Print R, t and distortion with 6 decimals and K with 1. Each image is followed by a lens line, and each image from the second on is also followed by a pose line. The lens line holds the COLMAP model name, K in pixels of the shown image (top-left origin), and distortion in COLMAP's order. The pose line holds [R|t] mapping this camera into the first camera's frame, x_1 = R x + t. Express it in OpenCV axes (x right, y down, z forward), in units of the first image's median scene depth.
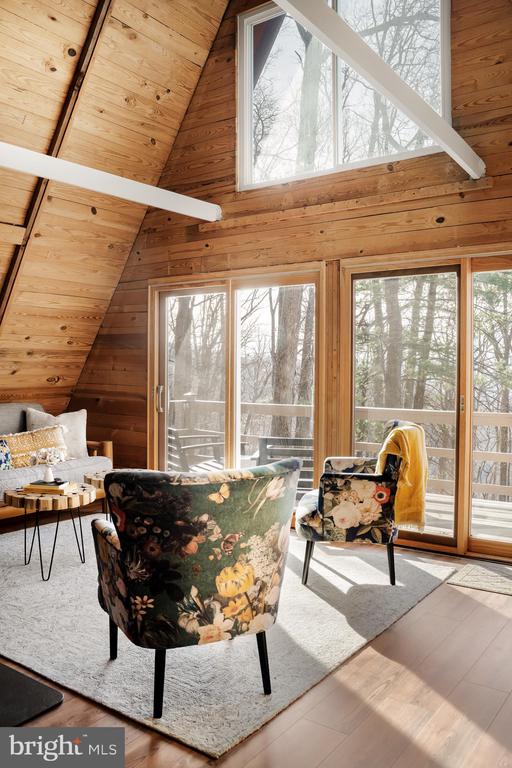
lens RADIAL K [[651.9, 0, 253.3], [0, 651.9, 382.9], [0, 0, 1]] dist [-0.017177, -0.003438]
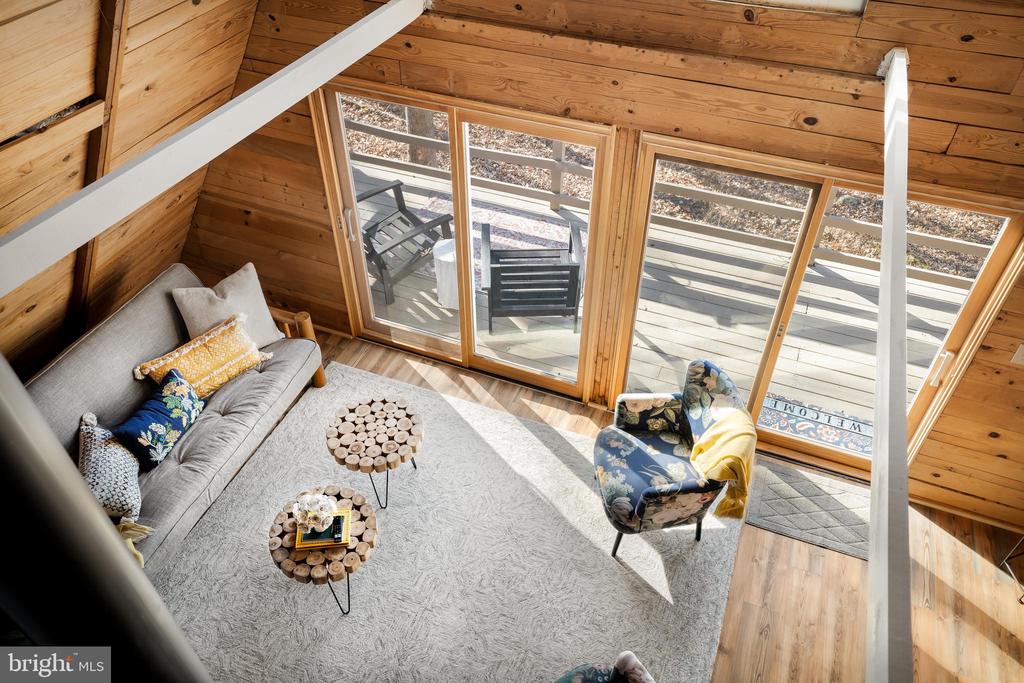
lens RADIAL K [[751.6, 0, 518.1], [0, 751.6, 340.4], [0, 0, 1]] dist [0.057866, 0.001900]
pose [[0.969196, -0.167067, 0.180963, -0.165232], [0.006722, 0.752424, 0.658644, -0.532788], [-0.246198, -0.637139, 0.730370, 0.313643]]
